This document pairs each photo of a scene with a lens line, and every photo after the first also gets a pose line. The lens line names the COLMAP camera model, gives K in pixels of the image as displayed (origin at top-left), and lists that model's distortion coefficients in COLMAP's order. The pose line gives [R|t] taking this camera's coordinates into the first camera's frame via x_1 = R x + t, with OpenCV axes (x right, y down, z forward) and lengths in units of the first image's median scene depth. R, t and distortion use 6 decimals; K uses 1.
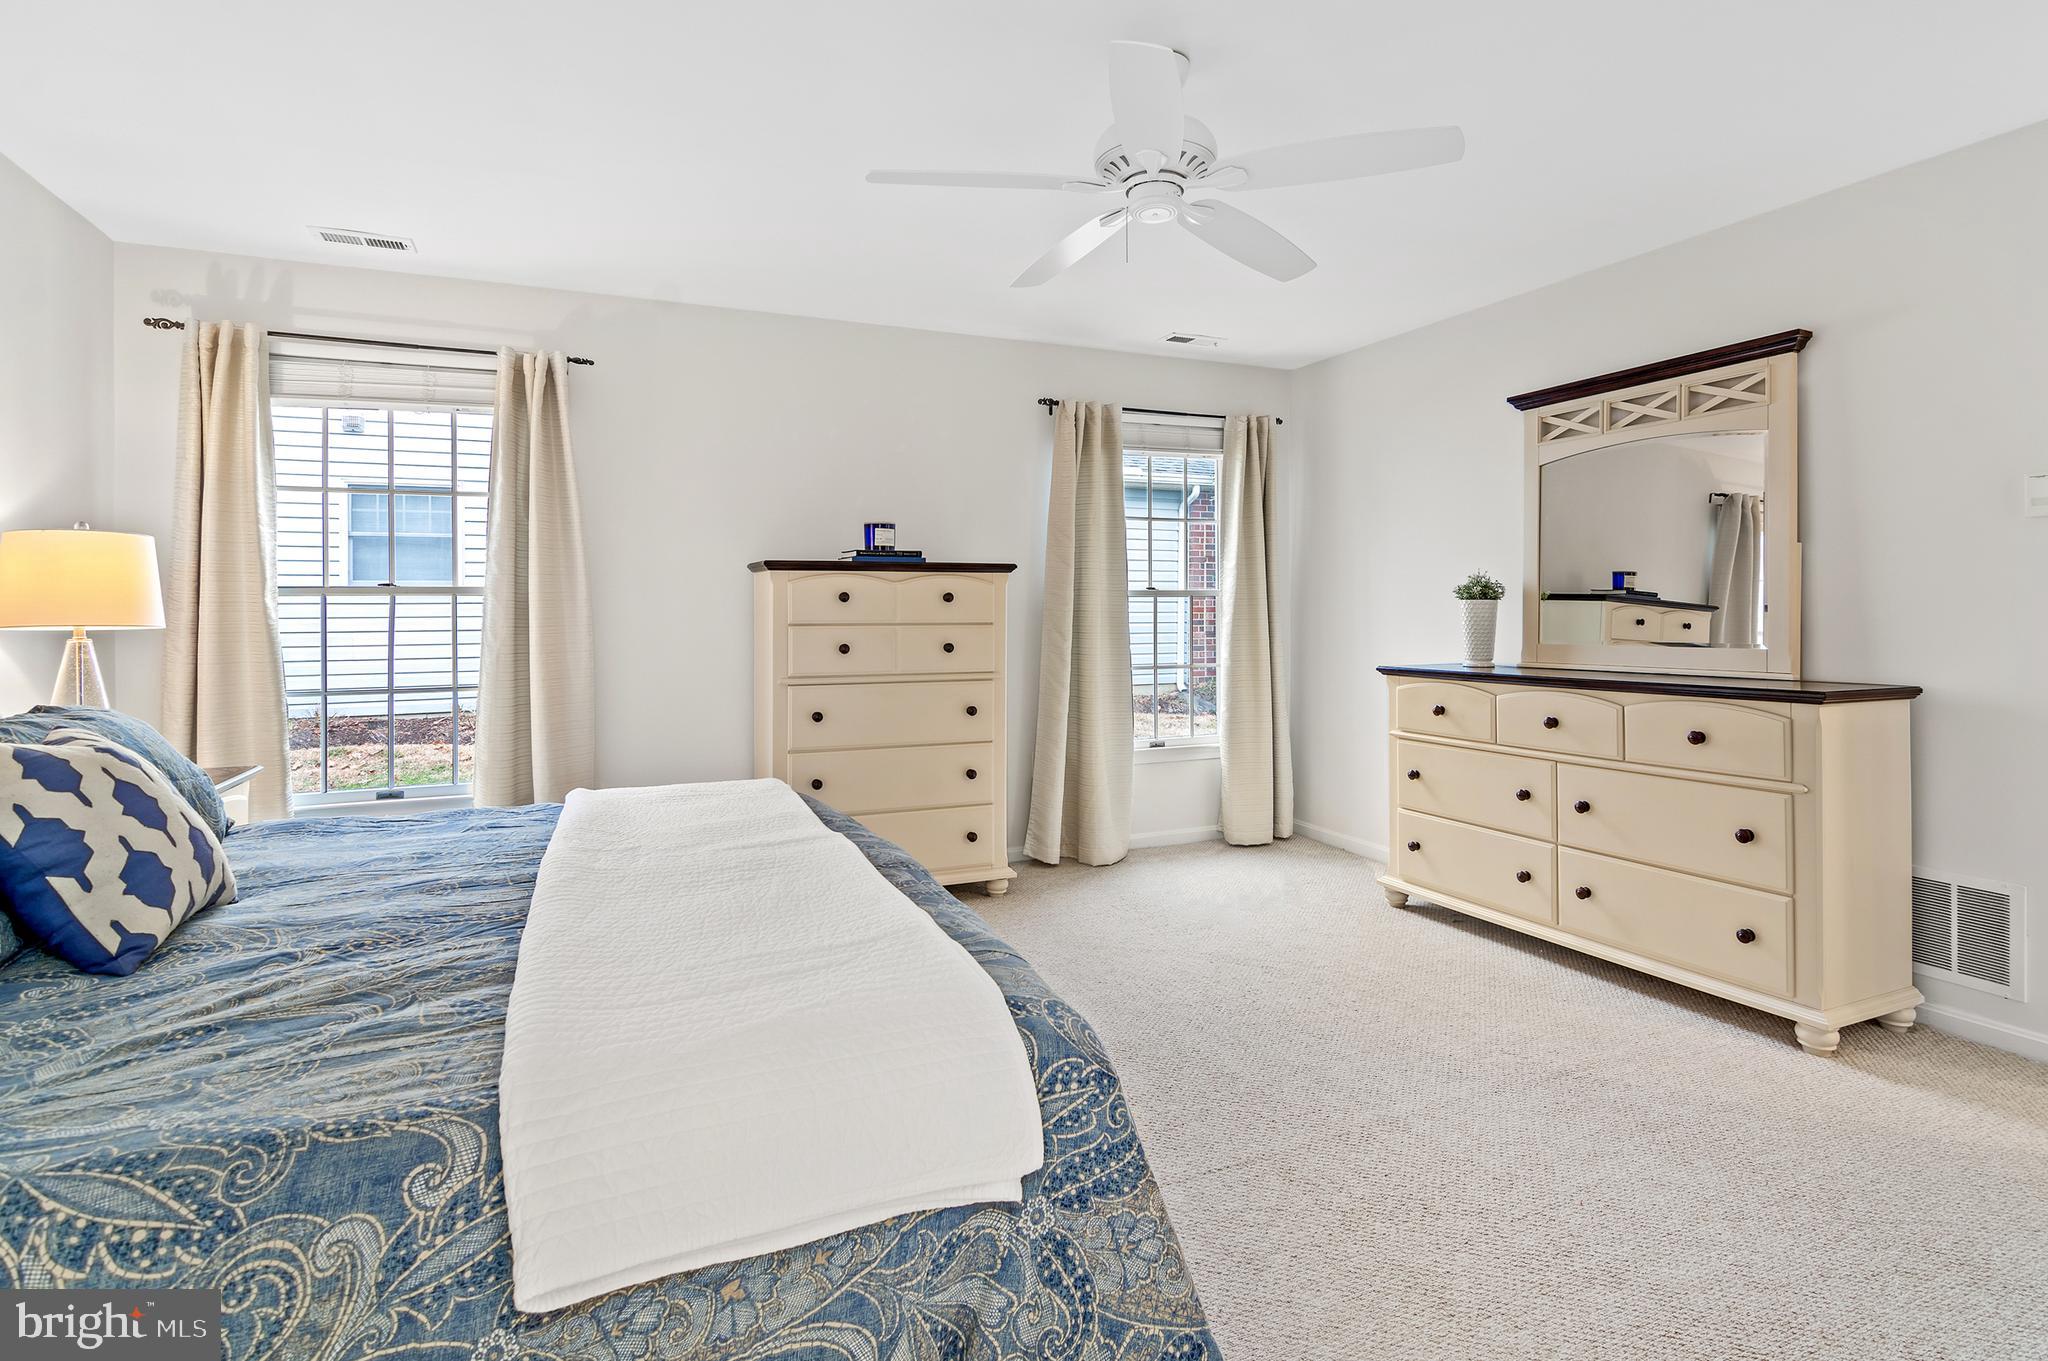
lens RADIAL K [[1020.4, 0, 1025.9], [0, 1020.4, 609.3], [0, 0, 1]] dist [0.001486, 0.000015]
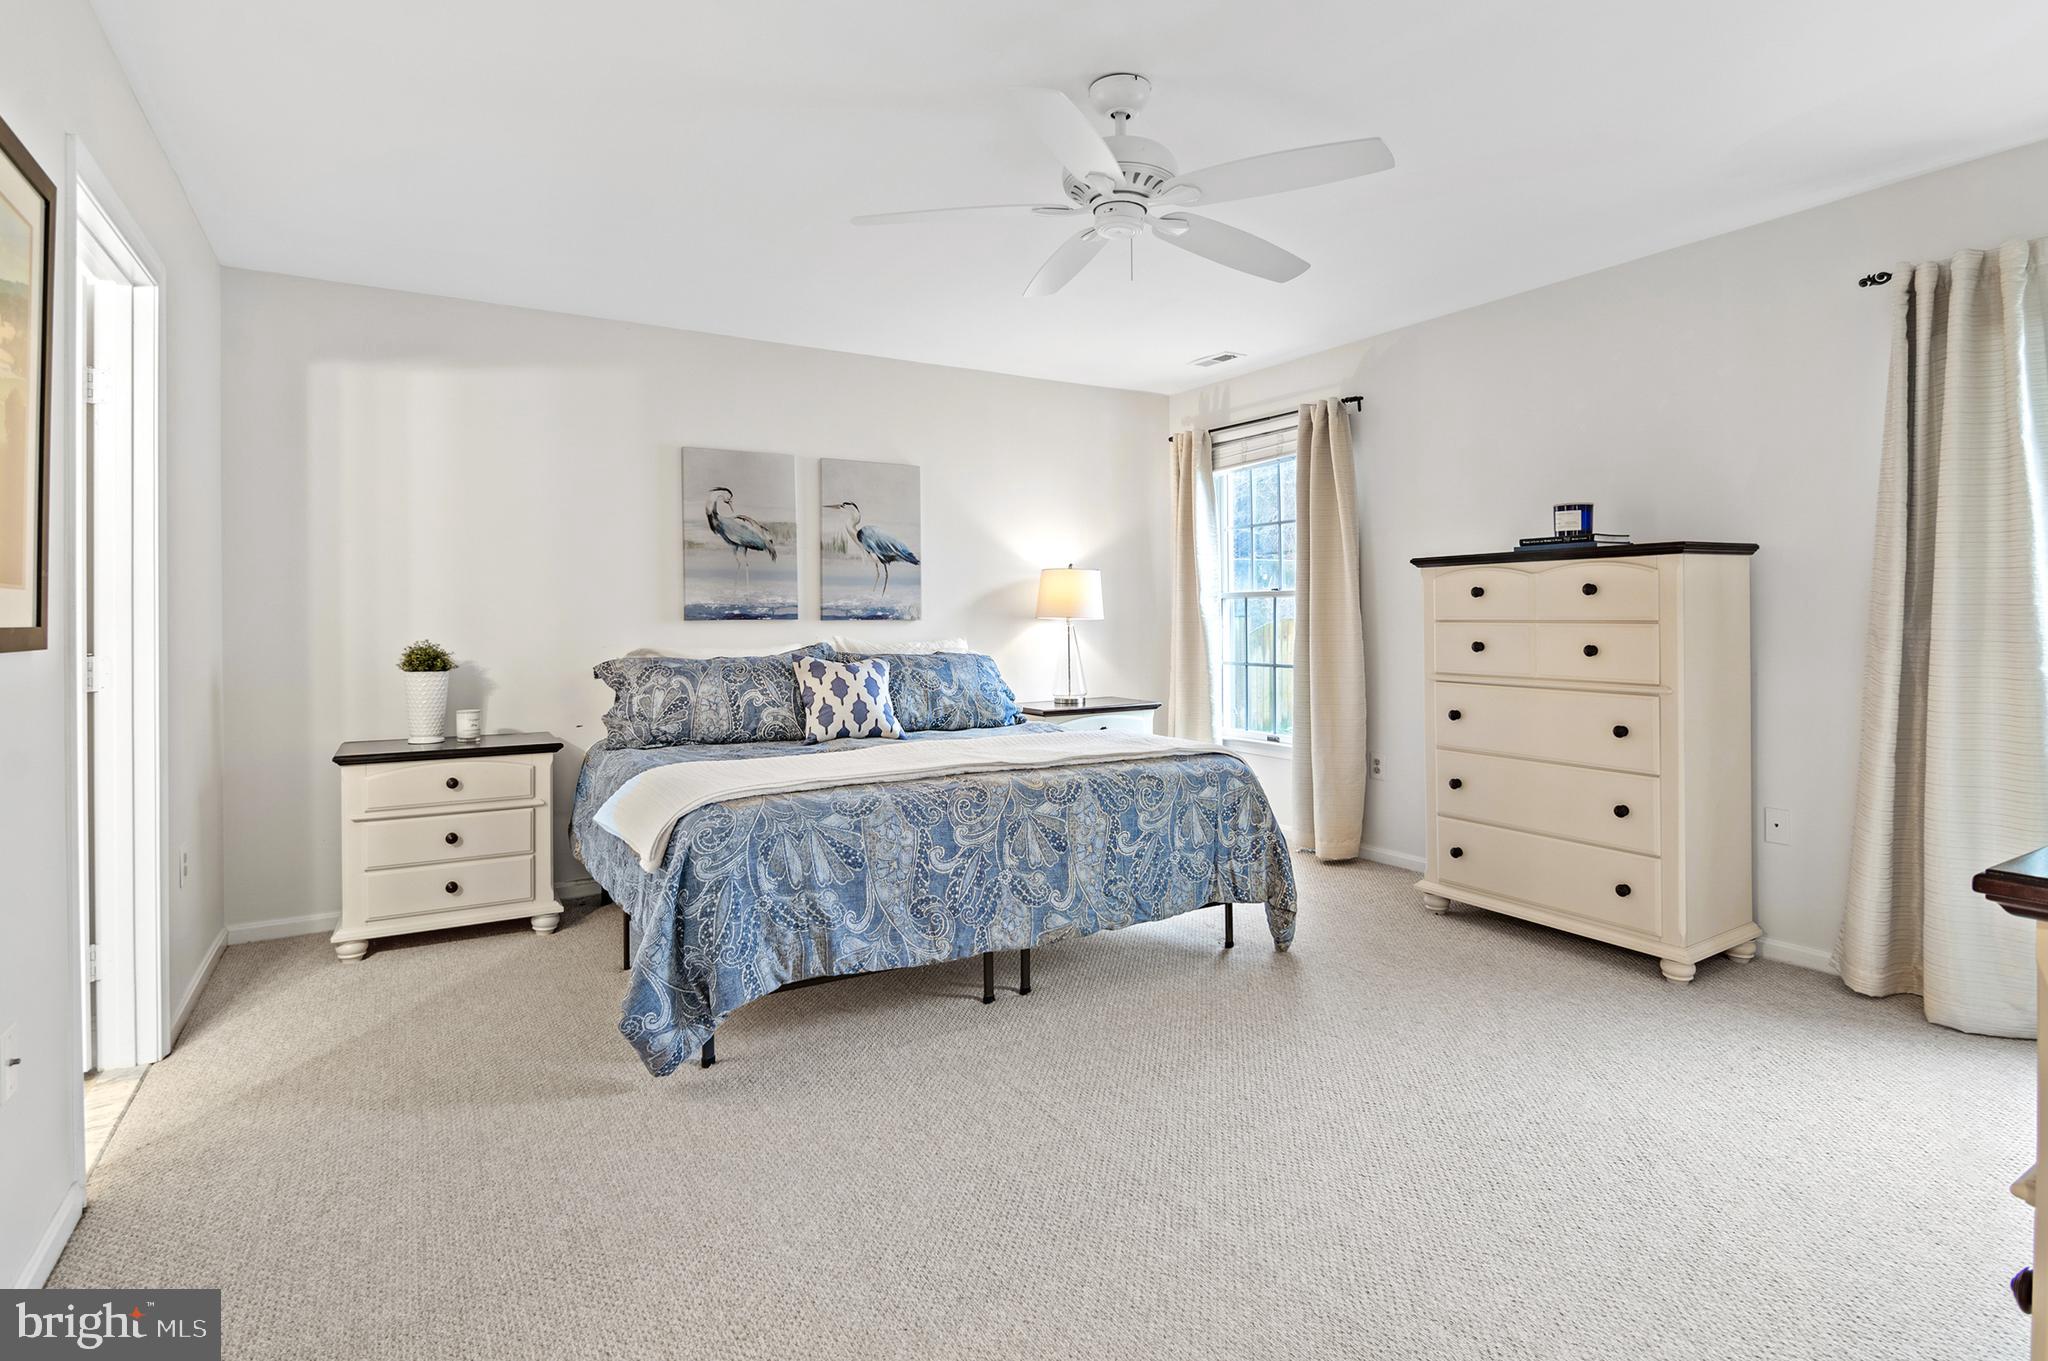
lens RADIAL K [[1020.4, 0, 1028.8], [0, 1020.4, 629.3], [0, 0, 1]] dist [0.001486, 0.000015]
pose [[0.138100, 0.015669, -0.990294, 0.947524], [0.008123, 0.999823, 0.016952, 0.005207], [0.990385, -0.010385, 0.137949, 0.623346]]
